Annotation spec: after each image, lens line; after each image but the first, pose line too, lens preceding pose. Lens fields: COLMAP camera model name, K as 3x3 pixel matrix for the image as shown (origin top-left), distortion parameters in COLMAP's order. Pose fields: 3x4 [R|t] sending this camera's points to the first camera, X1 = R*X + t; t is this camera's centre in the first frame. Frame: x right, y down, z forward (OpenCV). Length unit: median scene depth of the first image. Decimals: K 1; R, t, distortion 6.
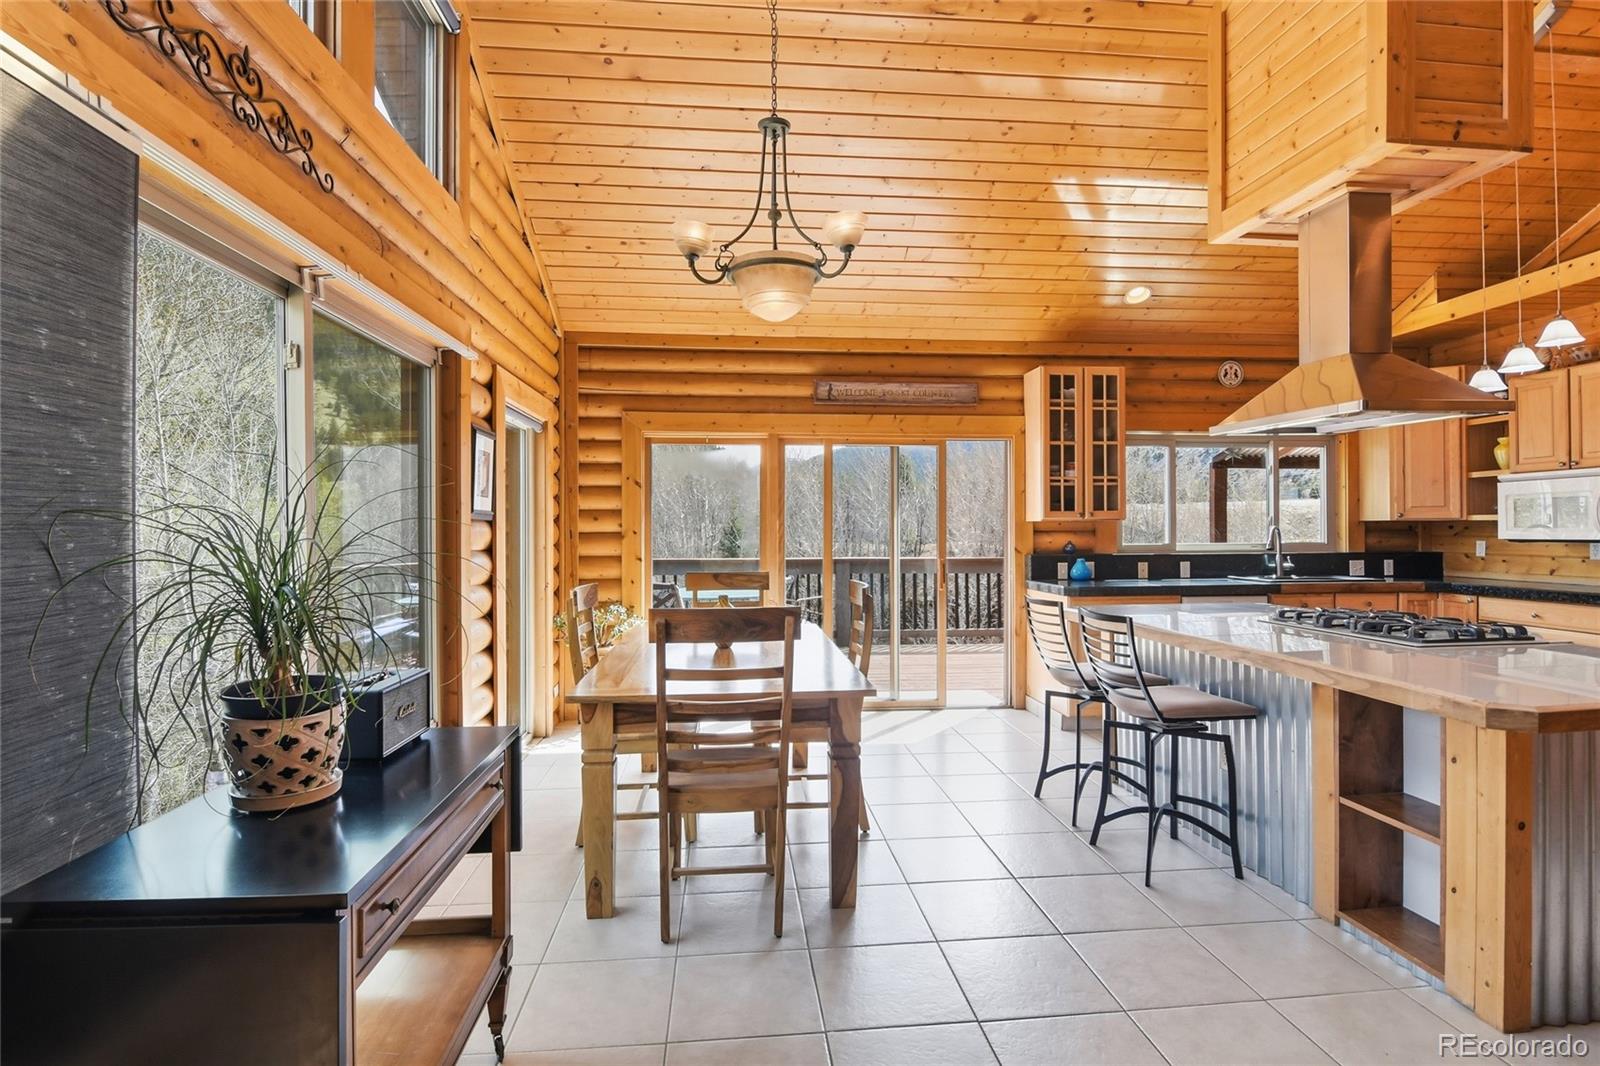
lens RADIAL K [[792.1, 0, 790.4], [0, 792.1, 526.7], [0, 0, 1]] dist [-0.009118, -0.008993]
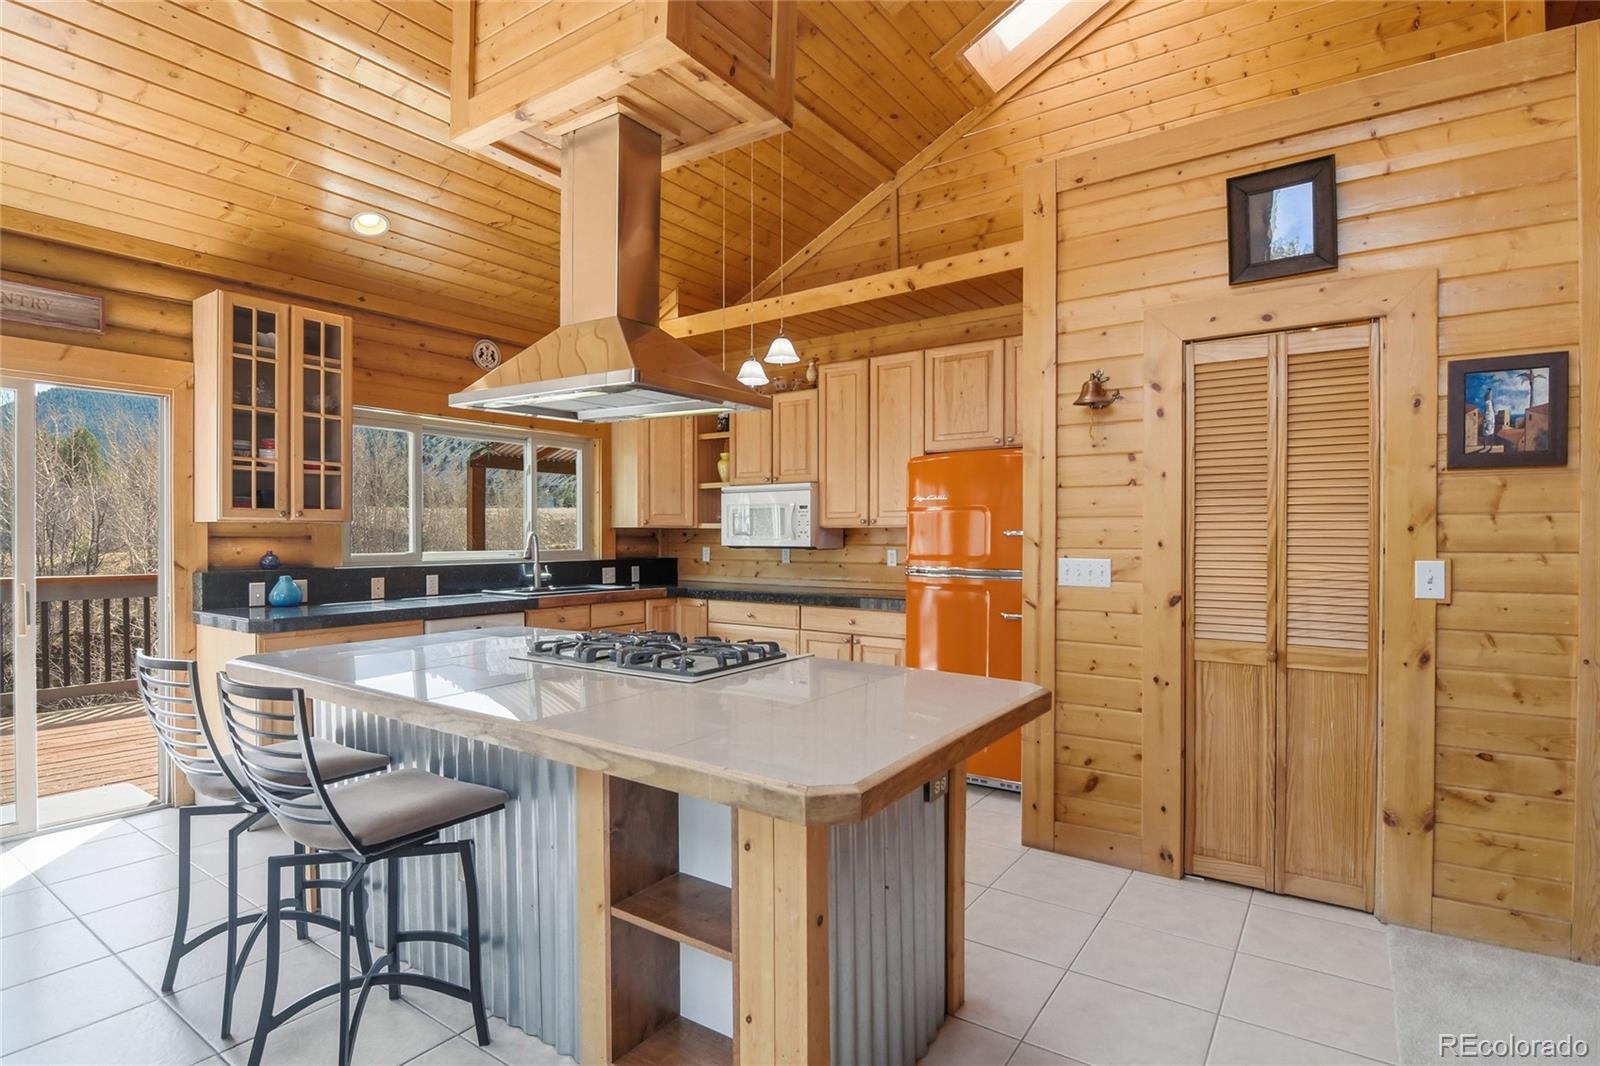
lens RADIAL K [[792.1, 0, 808.5], [0, 792.1, 546.7], [0, 0, 1]] dist [-0.009118, -0.008993]
pose [[0.634568, -0.006264, 0.772841, 0.128284], [-0.008033, 0.999860, 0.014700, 0.000055], [-0.772825, -0.015537, 0.634429, 0.202645]]
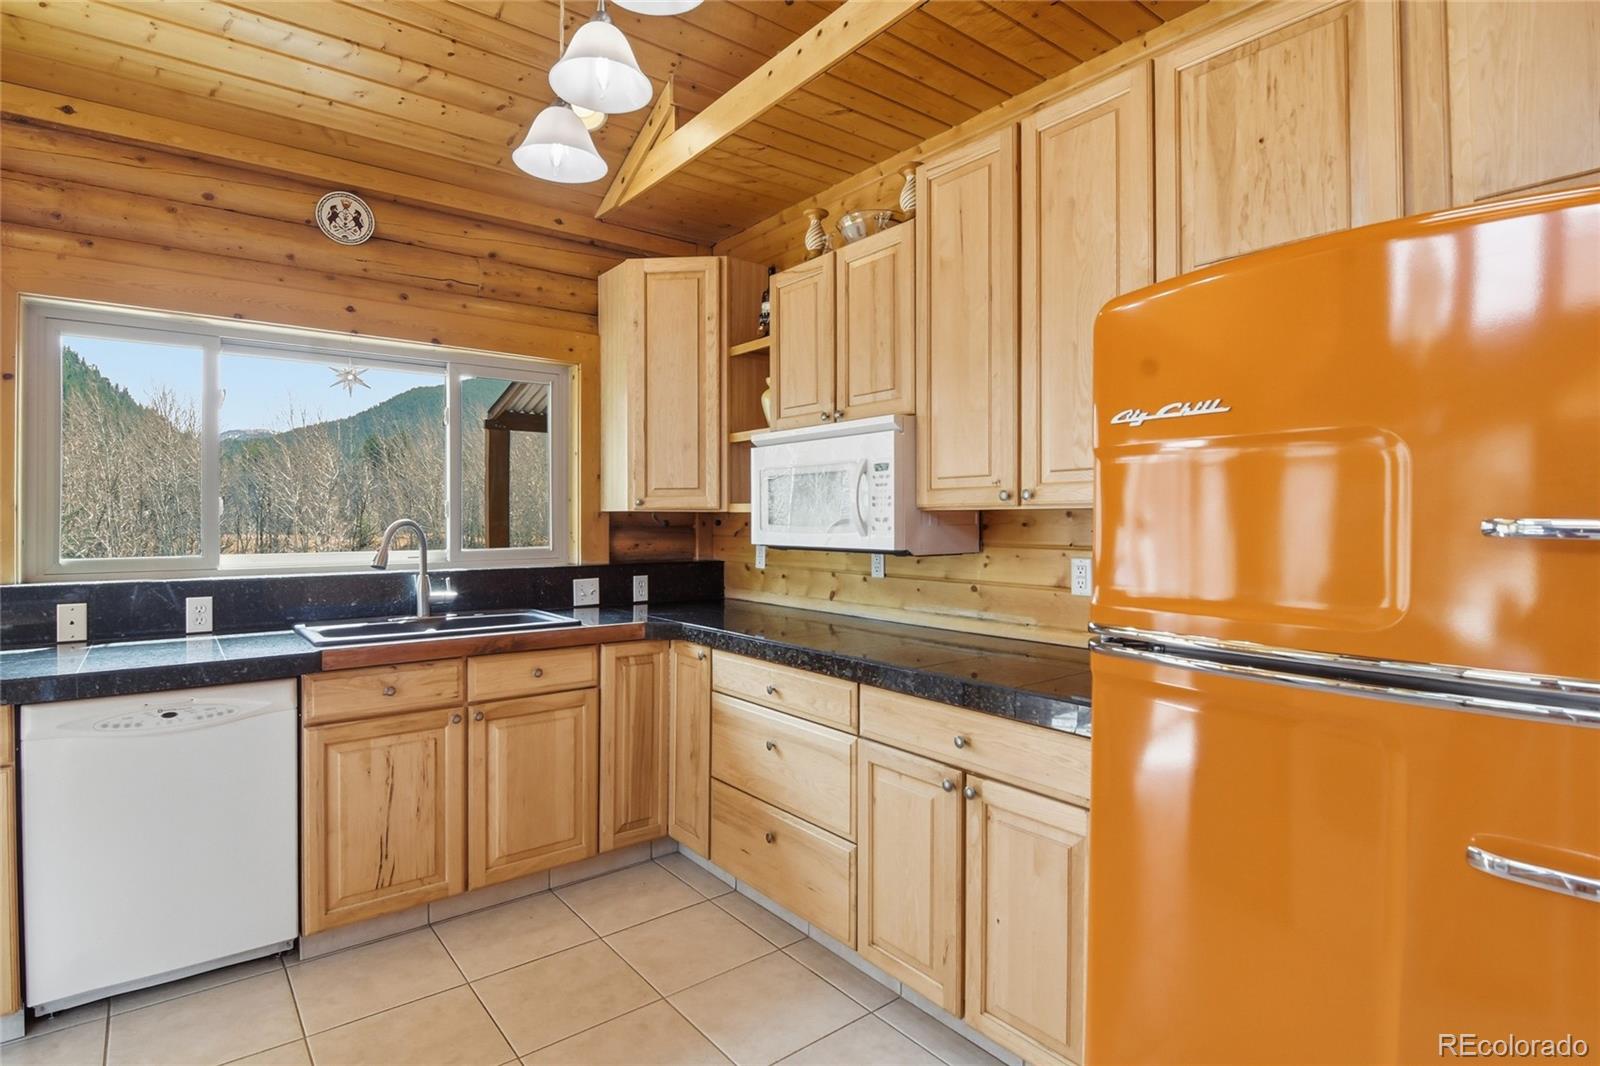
lens RADIAL K [[792.1, 0, 808.7], [0, 792.1, 524.7], [0, 0, 1]] dist [-0.009118, -0.008993]
pose [[0.828541, 0.000141, 0.559928, 0.598573], [-0.006221, 0.999941, 0.008954, -0.004581], [-0.559894, -0.010903, 0.828493, 0.476245]]
